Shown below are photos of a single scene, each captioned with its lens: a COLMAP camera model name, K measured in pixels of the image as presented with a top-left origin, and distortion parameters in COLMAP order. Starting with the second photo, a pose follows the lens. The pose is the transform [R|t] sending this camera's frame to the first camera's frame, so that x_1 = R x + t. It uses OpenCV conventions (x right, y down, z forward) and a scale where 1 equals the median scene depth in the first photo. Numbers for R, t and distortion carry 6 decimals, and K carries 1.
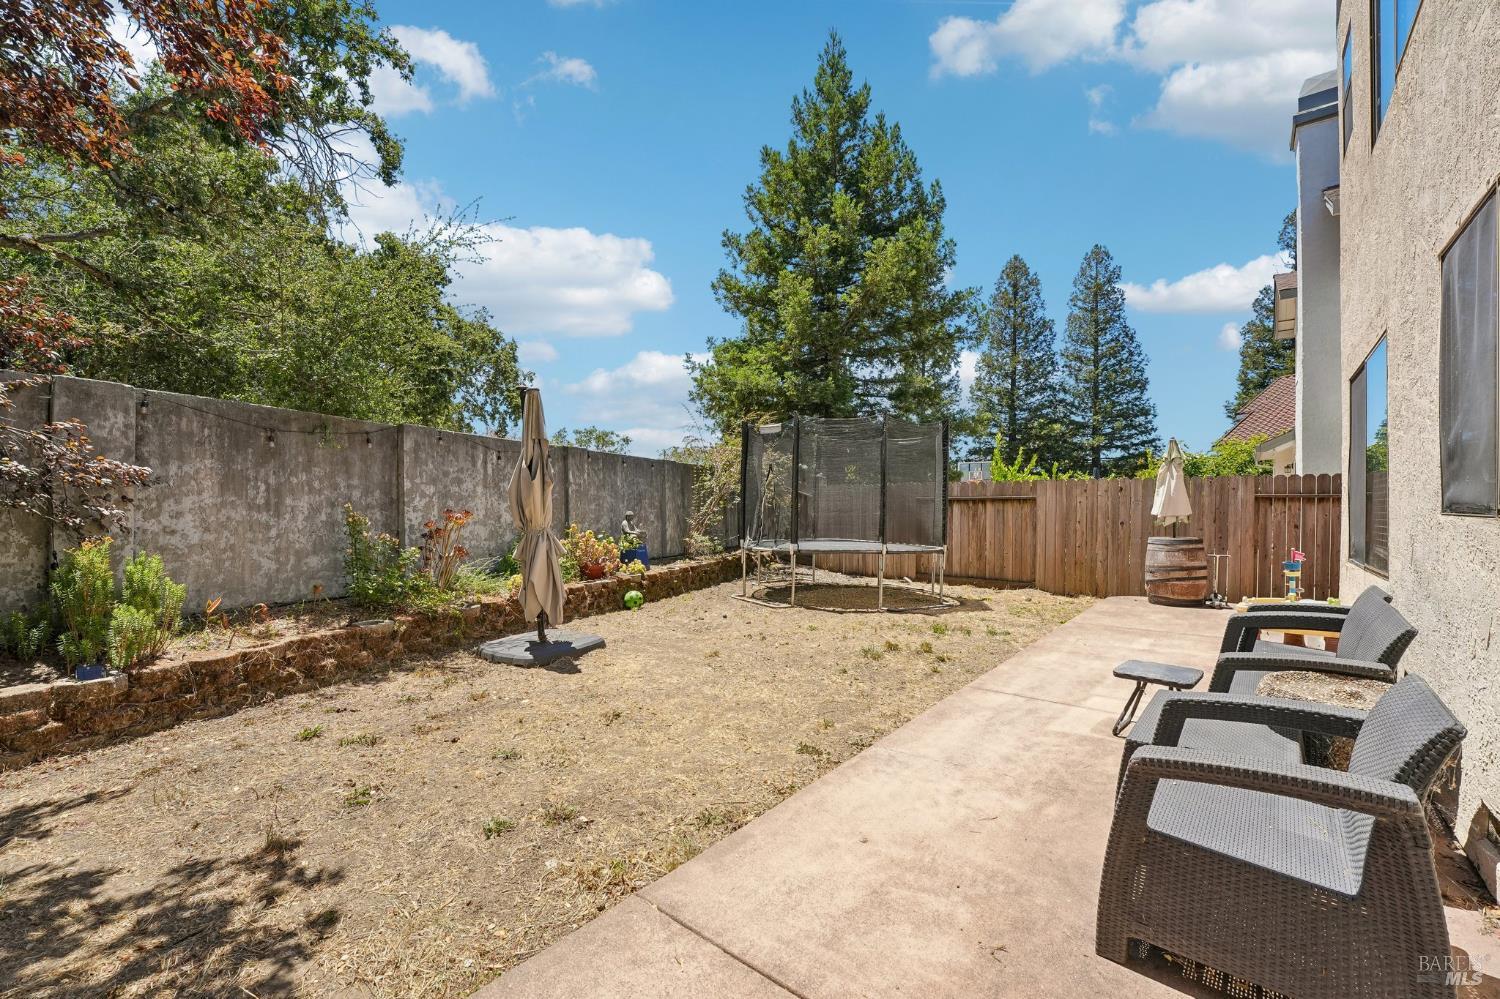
lens RADIAL K [[612.4, 0, 748.6], [0, 612.4, 511.9], [0, 0, 1]] dist [-0.000934, 0.000266]
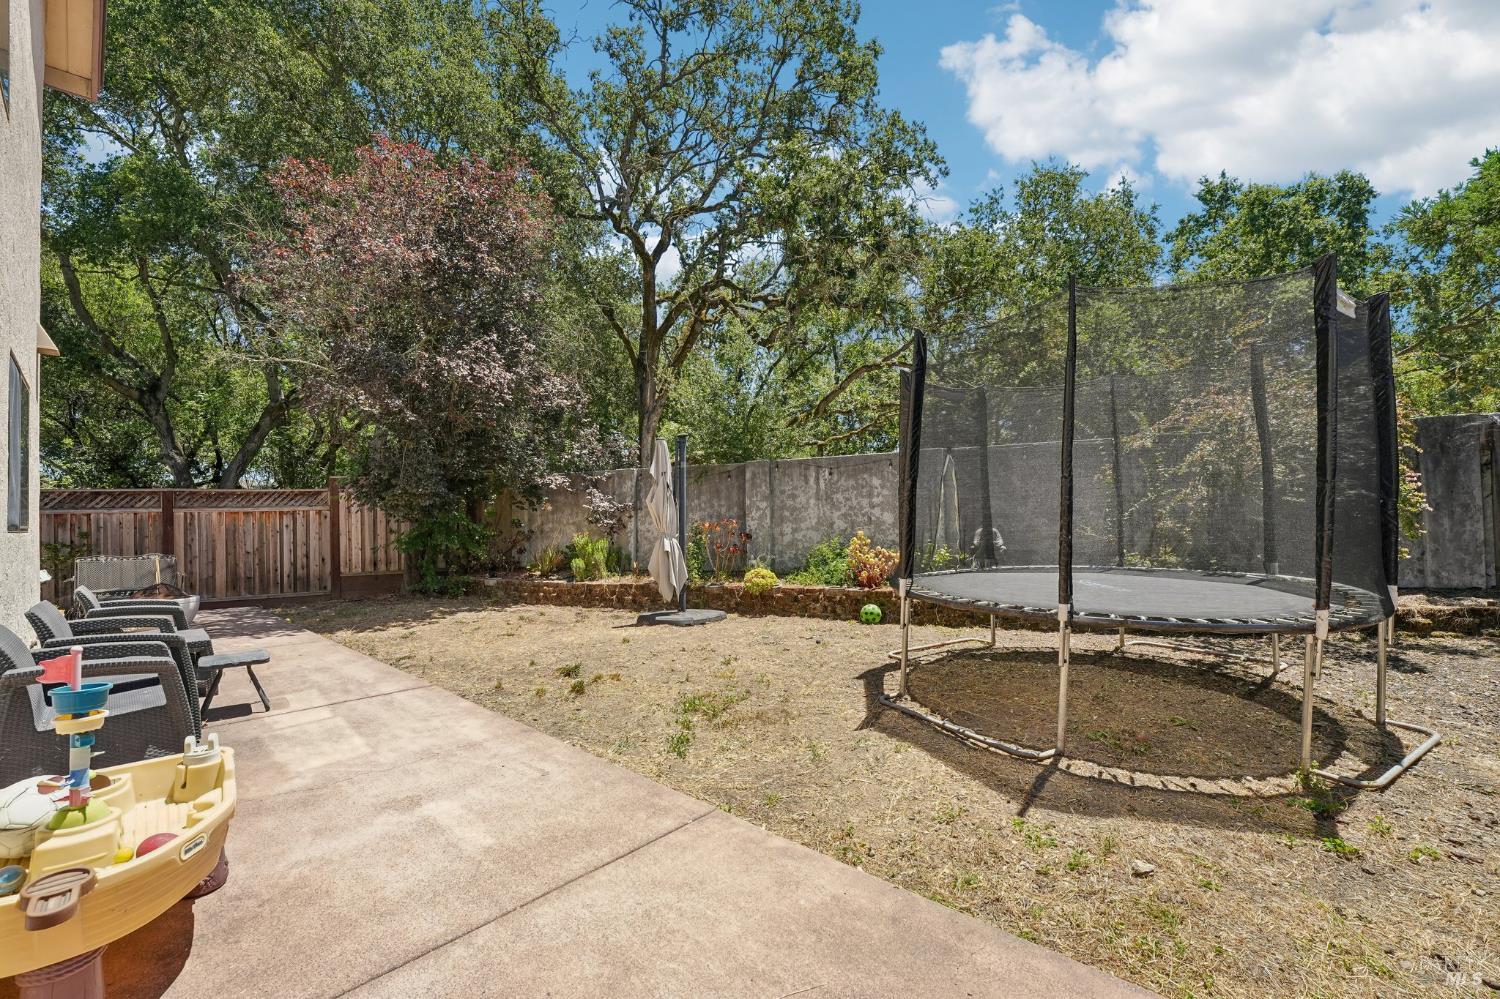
lens RADIAL K [[612.4, 0, 730.6], [0, 612.4, 524.4], [0, 0, 1]] dist [-0.000934, 0.000266]
pose [[-0.088589, 0.007973, -0.996036, 0.909069], [0.011293, 0.999912, 0.006999, -0.001475], [0.996004, -0.010629, -0.088671, 1.062658]]
